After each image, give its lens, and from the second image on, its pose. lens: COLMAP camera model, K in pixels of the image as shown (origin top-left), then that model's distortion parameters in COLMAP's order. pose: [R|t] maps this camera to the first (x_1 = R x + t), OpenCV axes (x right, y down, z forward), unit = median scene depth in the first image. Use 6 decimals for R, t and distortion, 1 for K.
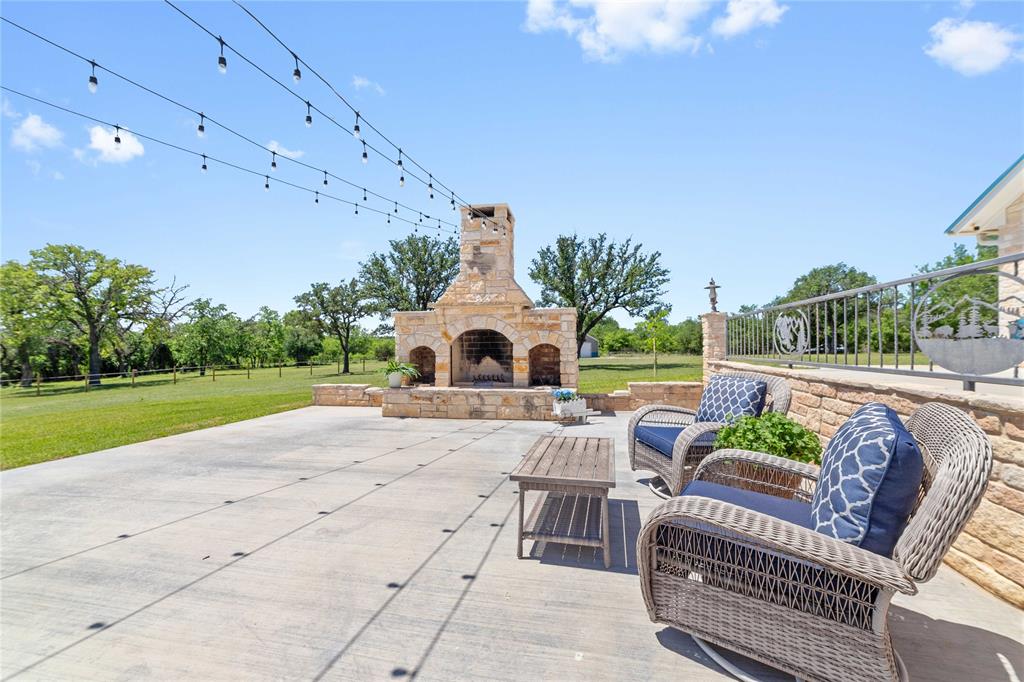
lens RADIAL K [[389.0, 0, 511.2], [0, 389.0, 340.8], [0, 0, 1]] dist [-0.004110, -0.000105]
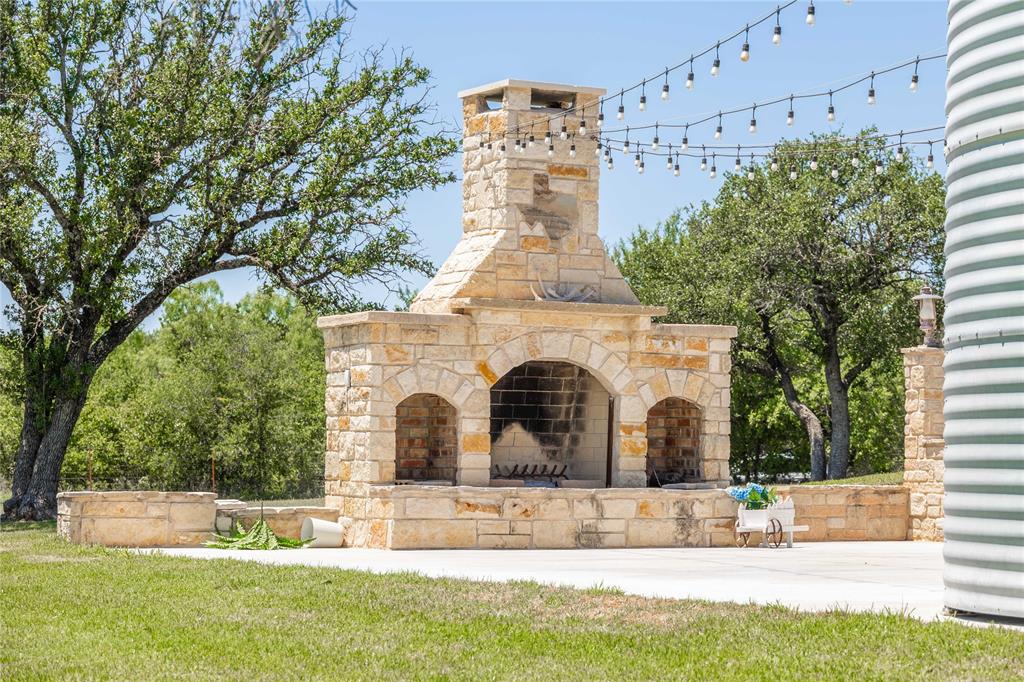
lens RADIAL K [[2956.6, 0, 512.2], [0, 2956.6, 341.2], [0, 0, 1]] dist [-0.037209, 0.000000]
pose [[0.791140, 0.045111, 0.609969, -2.285263], [-0.026885, 0.998877, -0.039002, 0.085376], [-0.611043, 0.014457, 0.791465, -1.751031]]
